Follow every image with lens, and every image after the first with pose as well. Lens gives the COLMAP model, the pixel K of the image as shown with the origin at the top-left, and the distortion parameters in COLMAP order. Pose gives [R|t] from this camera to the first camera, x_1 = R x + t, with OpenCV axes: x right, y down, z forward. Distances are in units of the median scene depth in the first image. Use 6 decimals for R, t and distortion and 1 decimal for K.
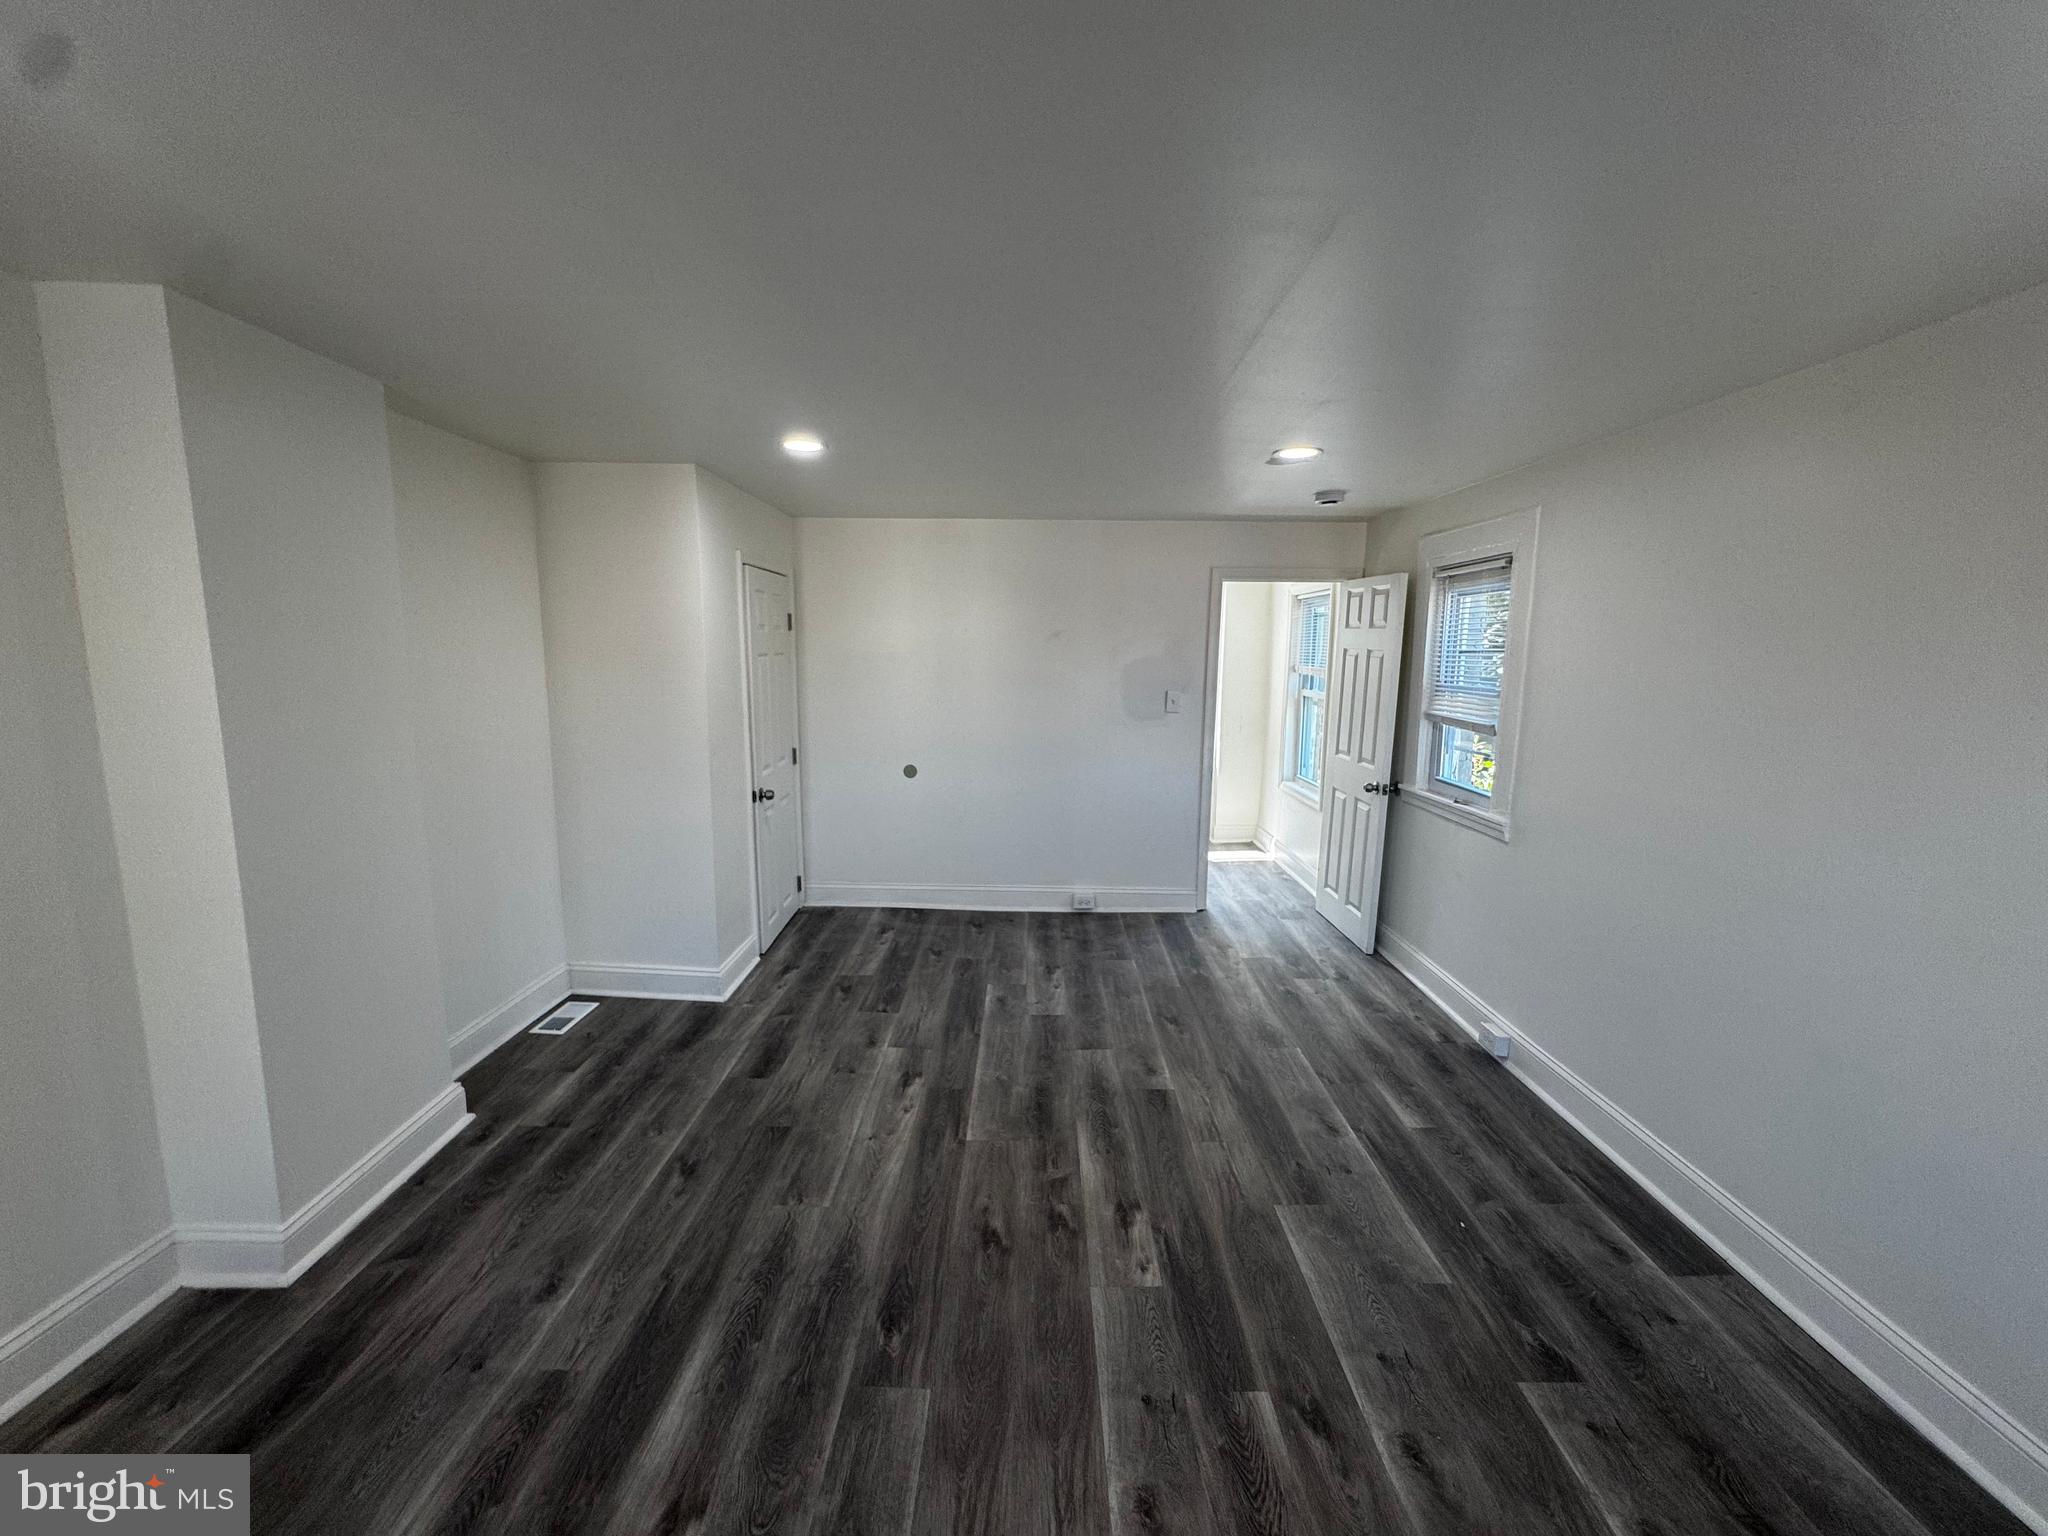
lens RADIAL K [[804.2, 0, 1024.3], [0, 804.2, 758.3], [0, 0, 1]] dist [0.001626, -0.002502]
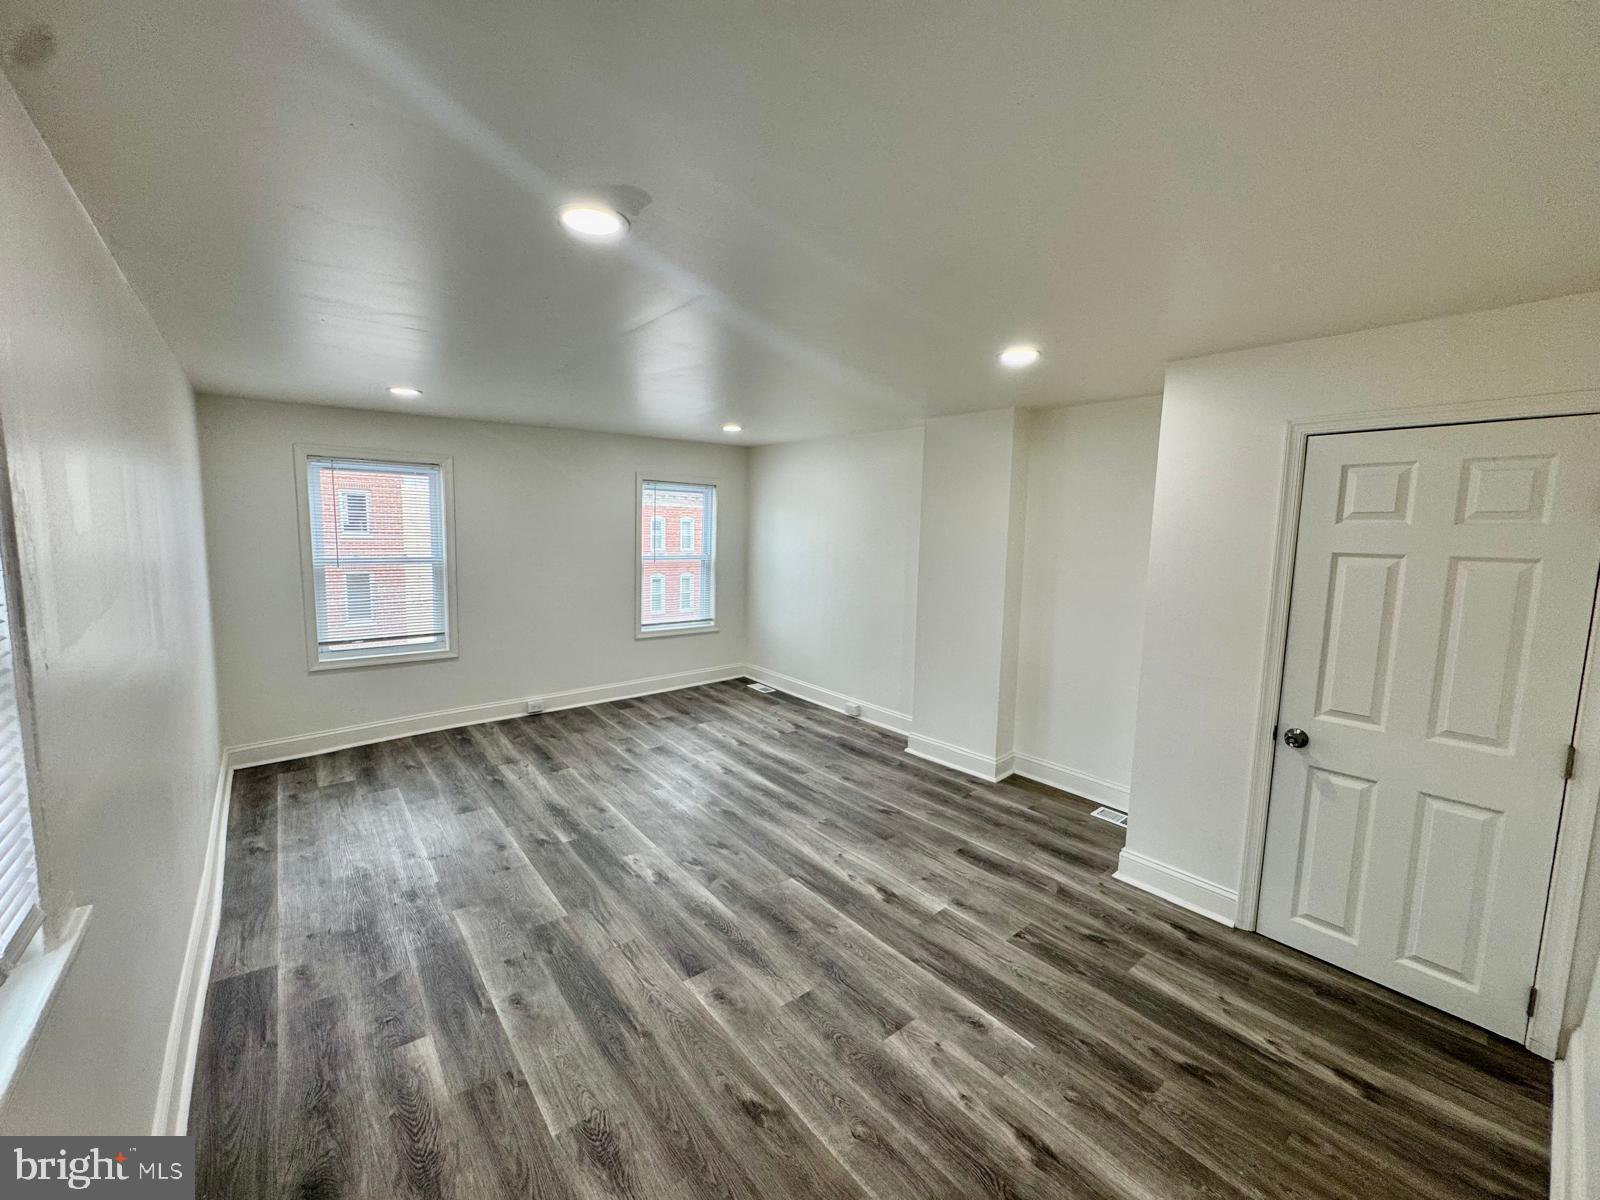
lens RADIAL K [[628.3, 0, 800.2], [0, 628.3, 592.4], [0, 0, 1]] dist [0.001626, -0.002502]
pose [[-0.759707, 0.041571, -0.648935, 0.563931], [-0.119430, 0.972058, 0.202087, -0.215695], [0.639204, 0.231030, -0.733515, 1.576715]]
